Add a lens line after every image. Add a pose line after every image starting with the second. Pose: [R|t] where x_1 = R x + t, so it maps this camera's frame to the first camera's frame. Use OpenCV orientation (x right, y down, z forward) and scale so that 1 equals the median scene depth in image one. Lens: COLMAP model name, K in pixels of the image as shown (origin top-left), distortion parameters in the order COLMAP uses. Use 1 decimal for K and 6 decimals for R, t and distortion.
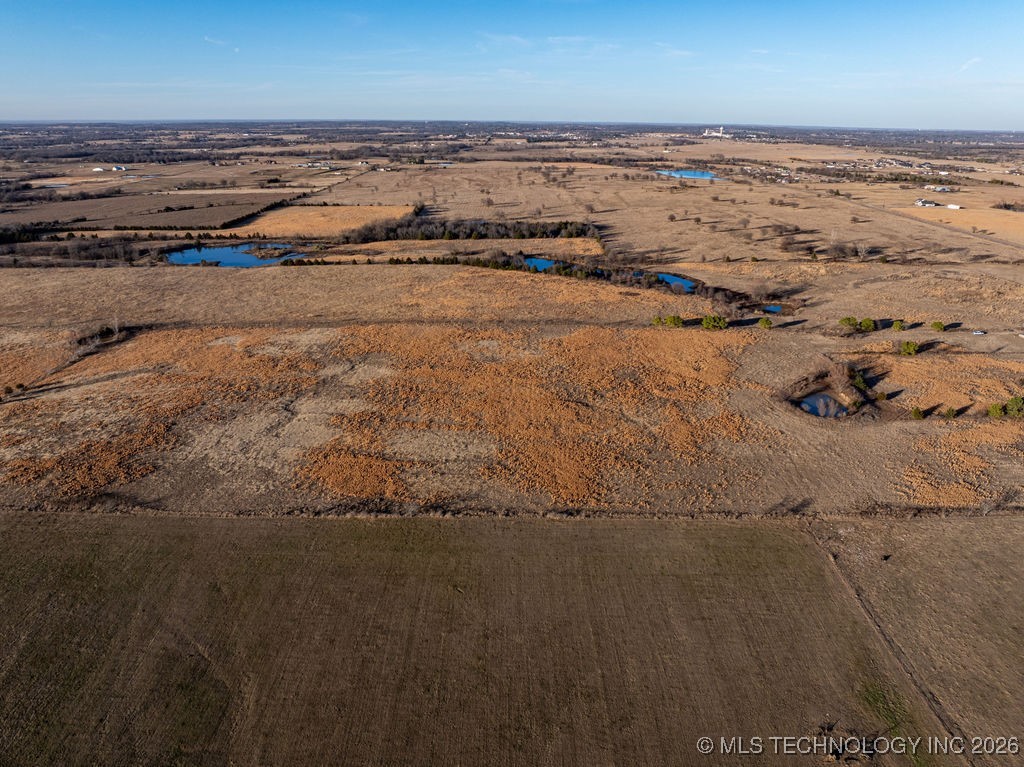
lens RADIAL K [[724.7, 0, 527.5], [0, 724.7, 357.1], [0, 0, 1]] dist [-0.037454, 0.004257]
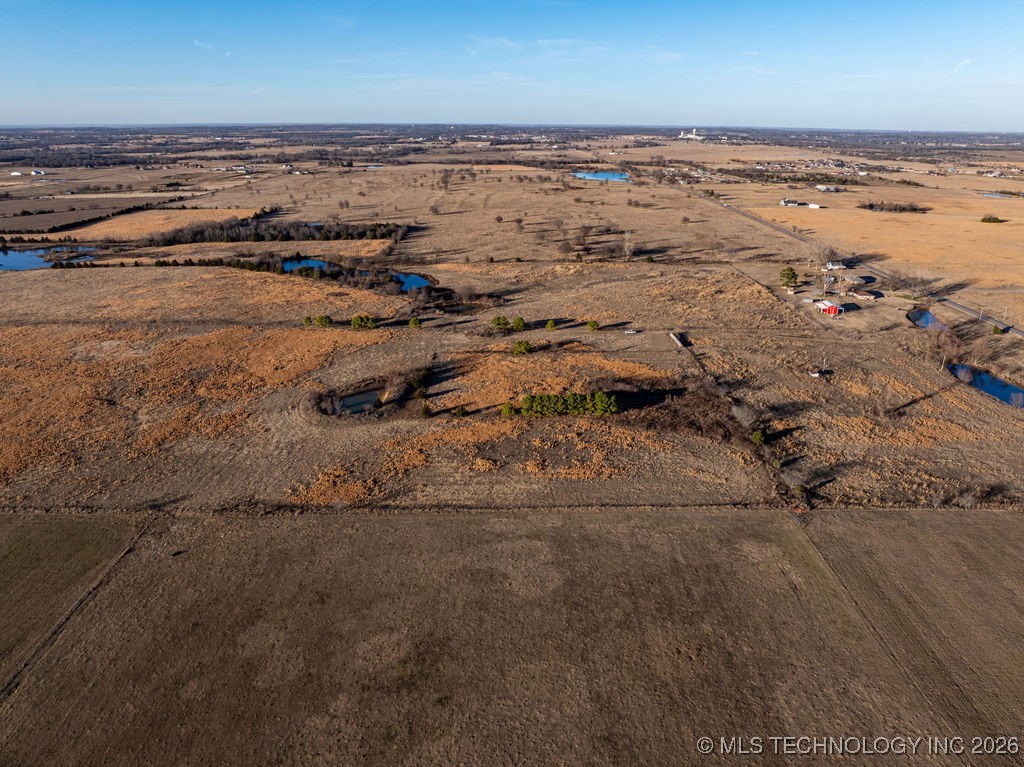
lens RADIAL K [[724.7, 0, 527.5], [0, 724.7, 357.1], [0, 0, 1]] dist [-0.037454, 0.004257]
pose [[0.999992, -0.002064, -0.003336, 0.273298], [0.002052, 0.999991, -0.003603, 0.002573], [0.003344, 0.003596, 0.999988, -0.001394]]
